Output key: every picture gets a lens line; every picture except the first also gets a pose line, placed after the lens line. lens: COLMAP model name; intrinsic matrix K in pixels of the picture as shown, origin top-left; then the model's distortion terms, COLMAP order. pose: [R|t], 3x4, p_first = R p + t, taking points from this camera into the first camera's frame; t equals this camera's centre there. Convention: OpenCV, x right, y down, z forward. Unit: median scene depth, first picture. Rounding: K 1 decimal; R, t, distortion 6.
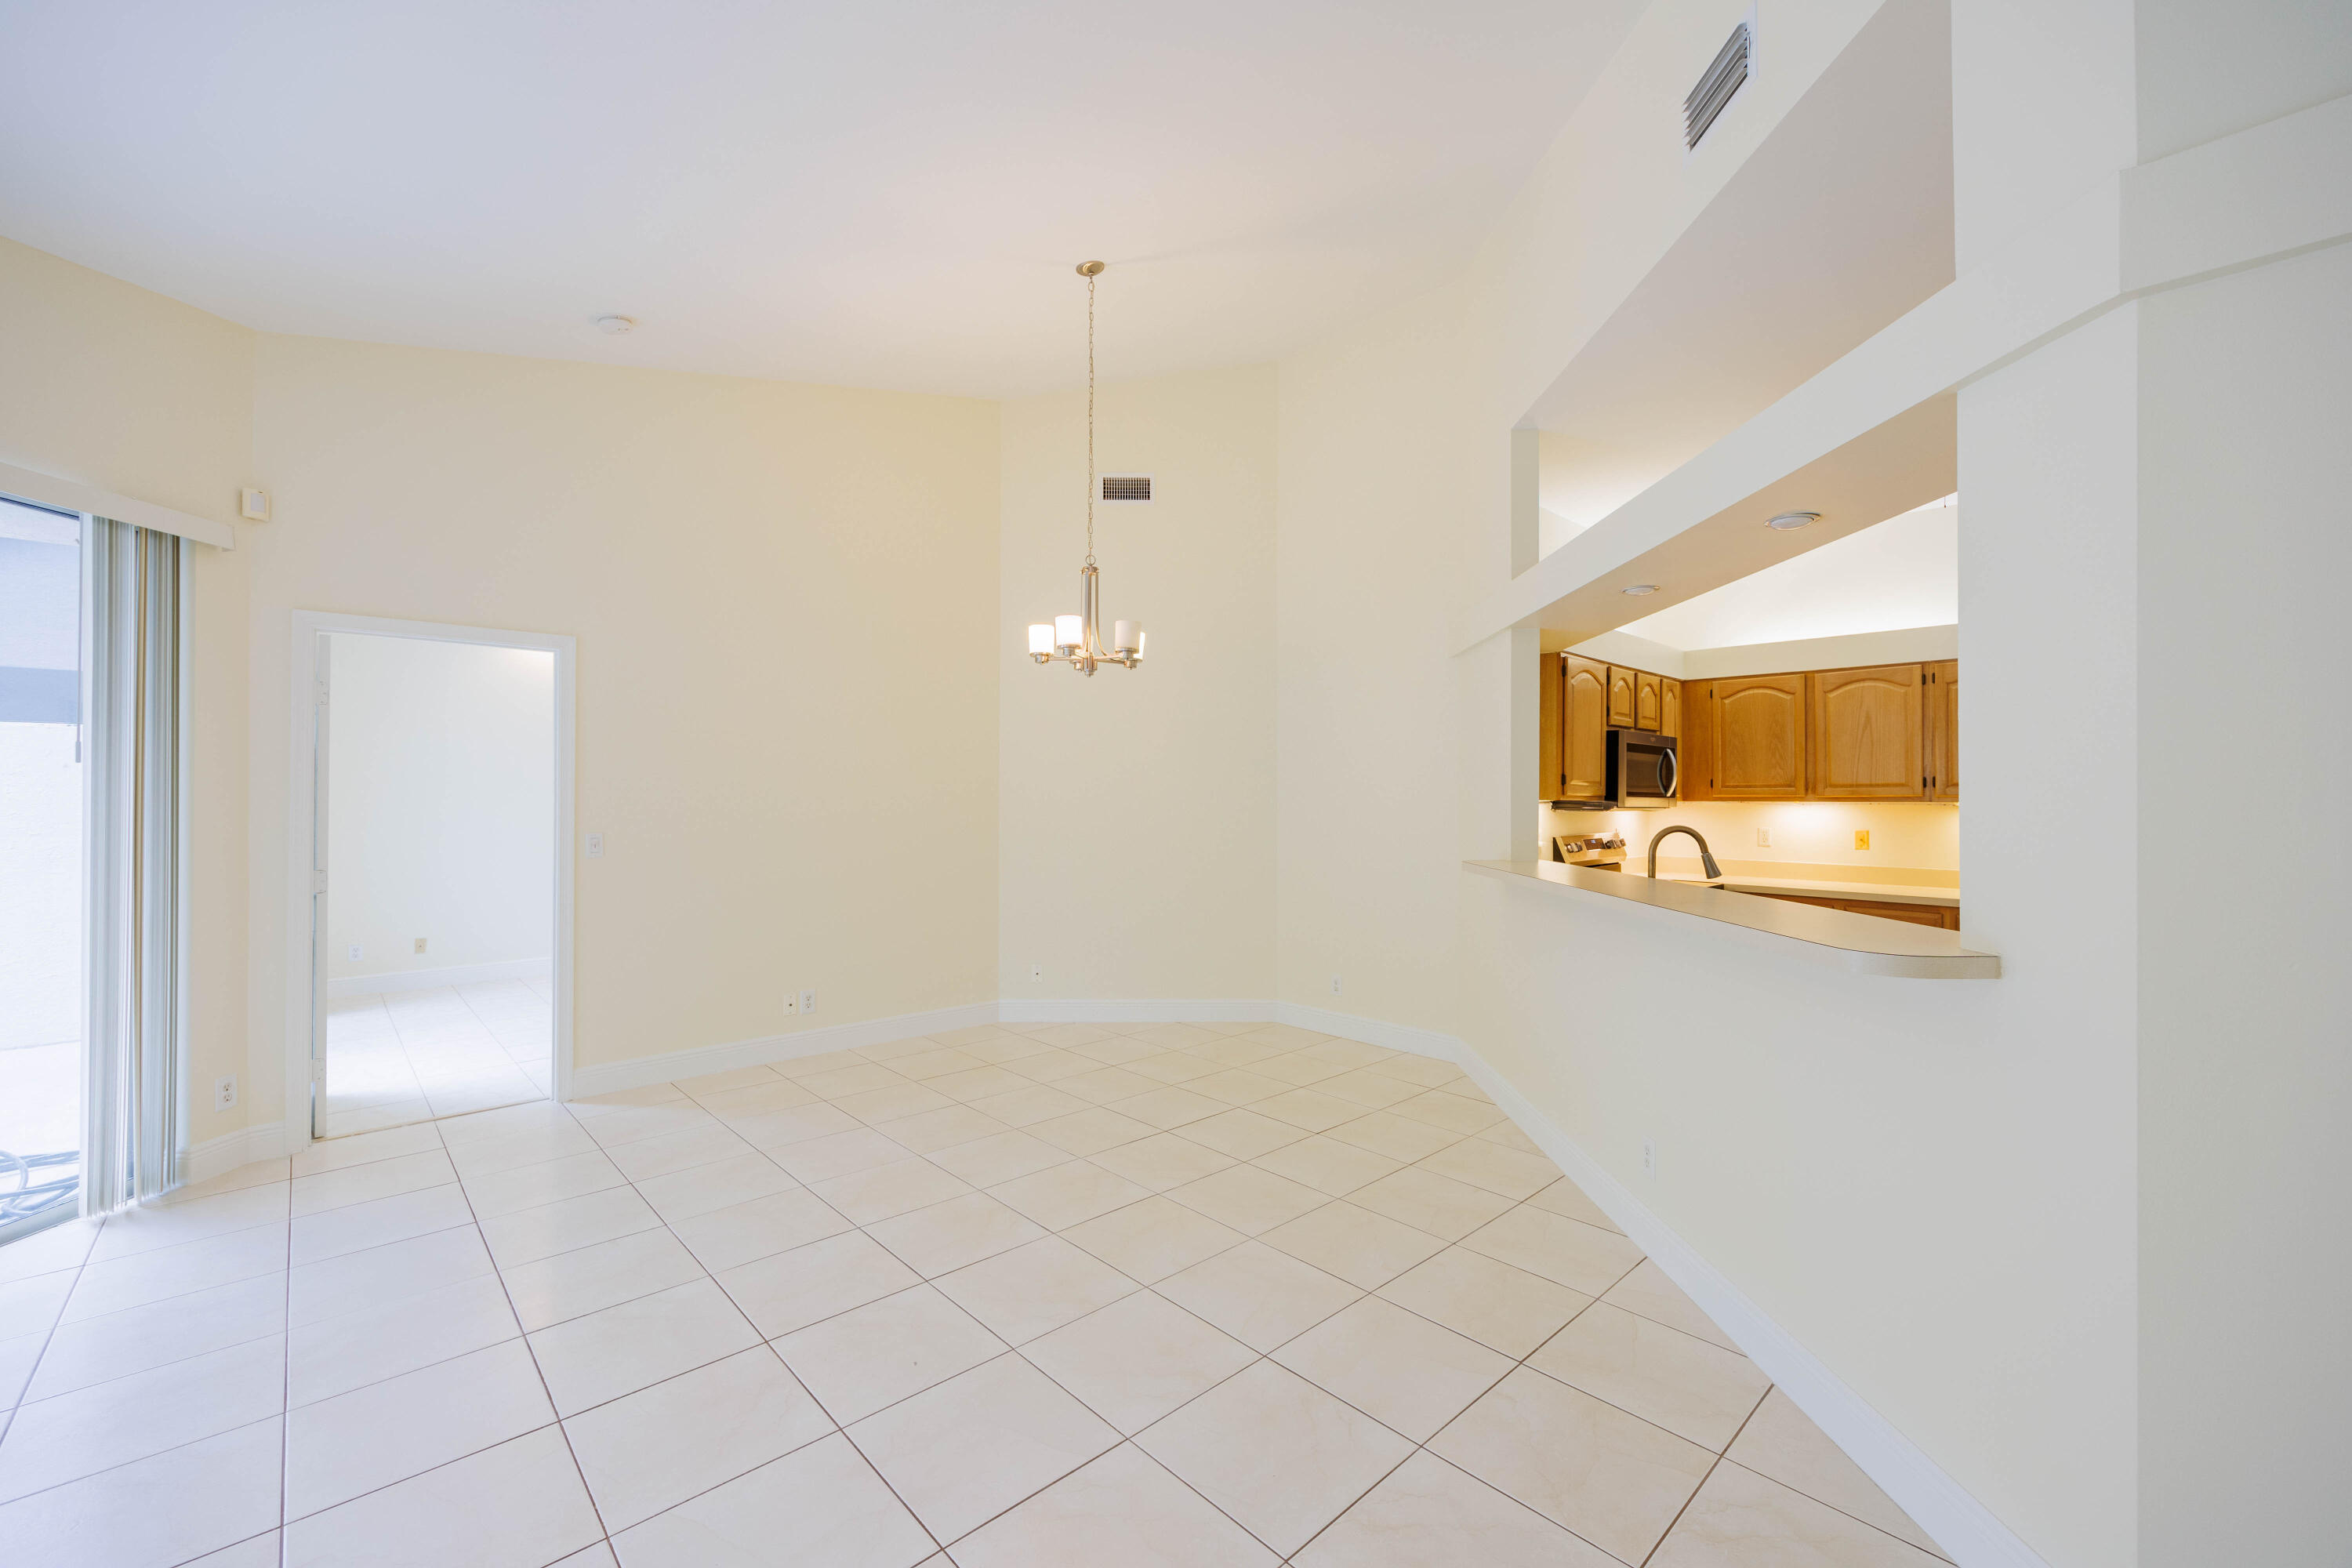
lens RADIAL K [[940.1, 0, 1178.9], [0, 940.1, 788.2], [0, 0, 1]] dist [-0.001159, -0.000729]
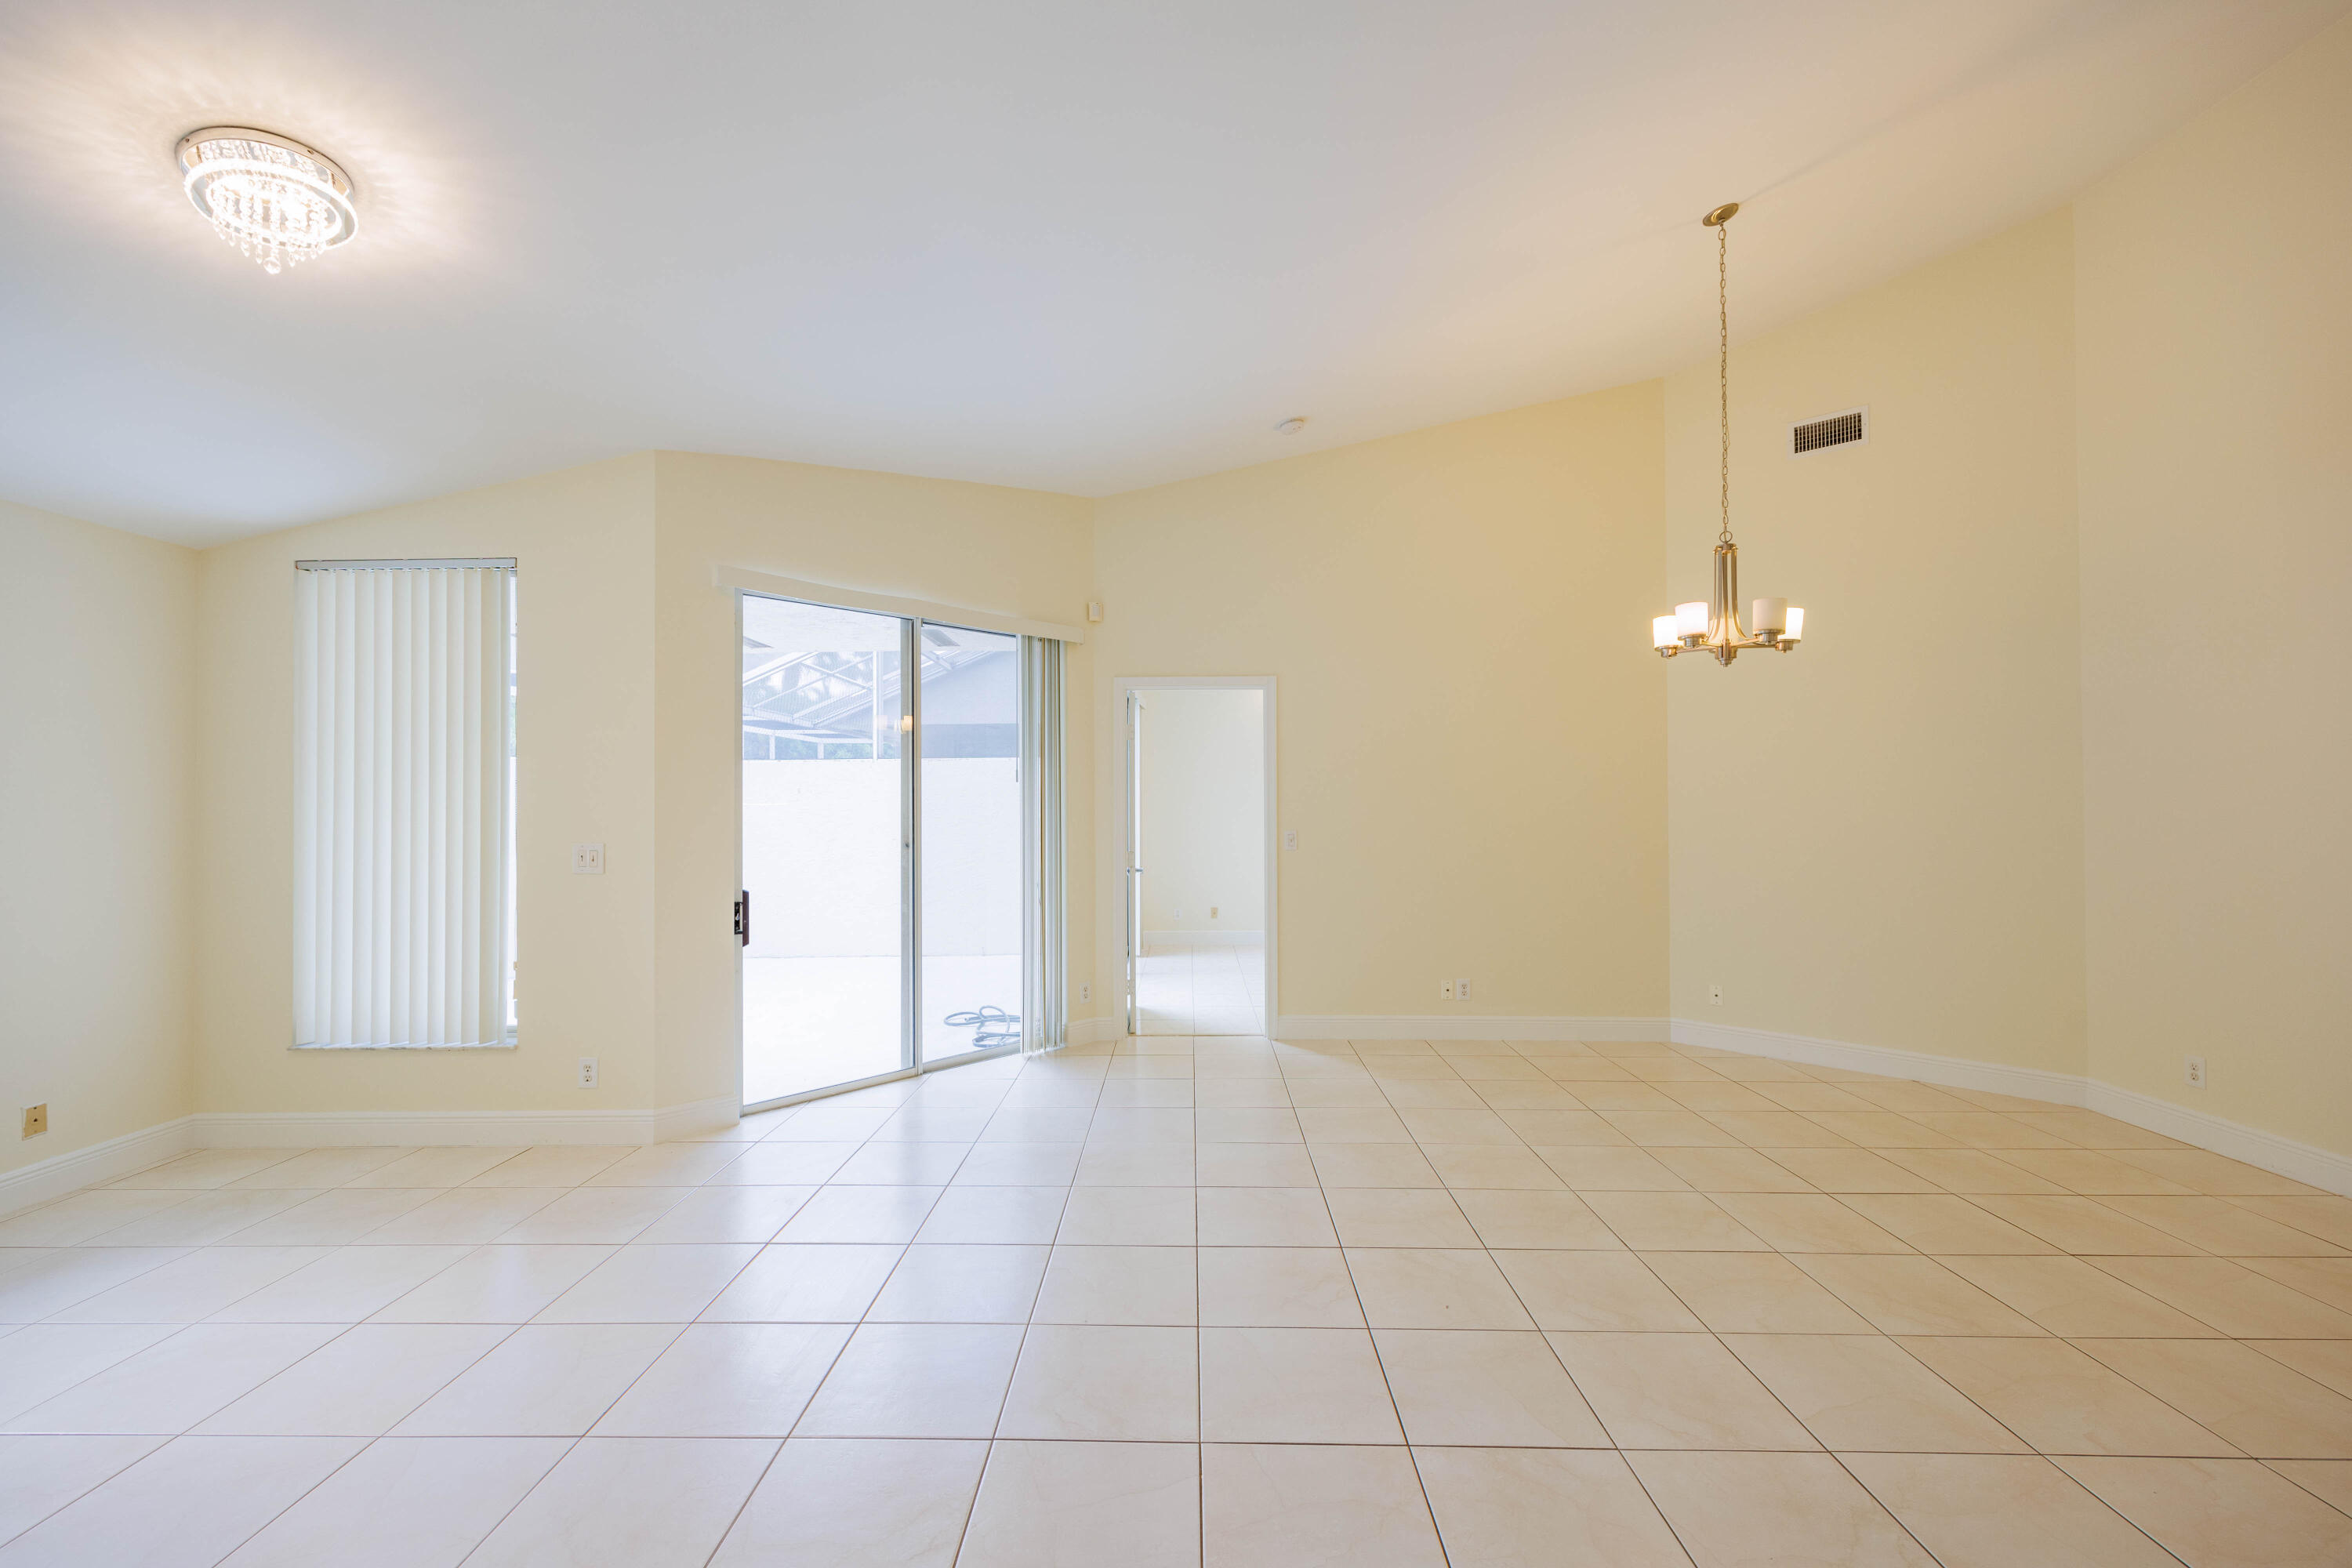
lens RADIAL K [[940.1, 0, 1174.1], [0, 940.1, 788.4], [0, 0, 1]] dist [-0.001159, -0.000729]
pose [[0.719919, -0.013115, -0.693934, 0.161611], [0.009857, 0.999914, -0.008672, 0.001377], [0.693988, -0.000597, 0.719986, -0.017605]]
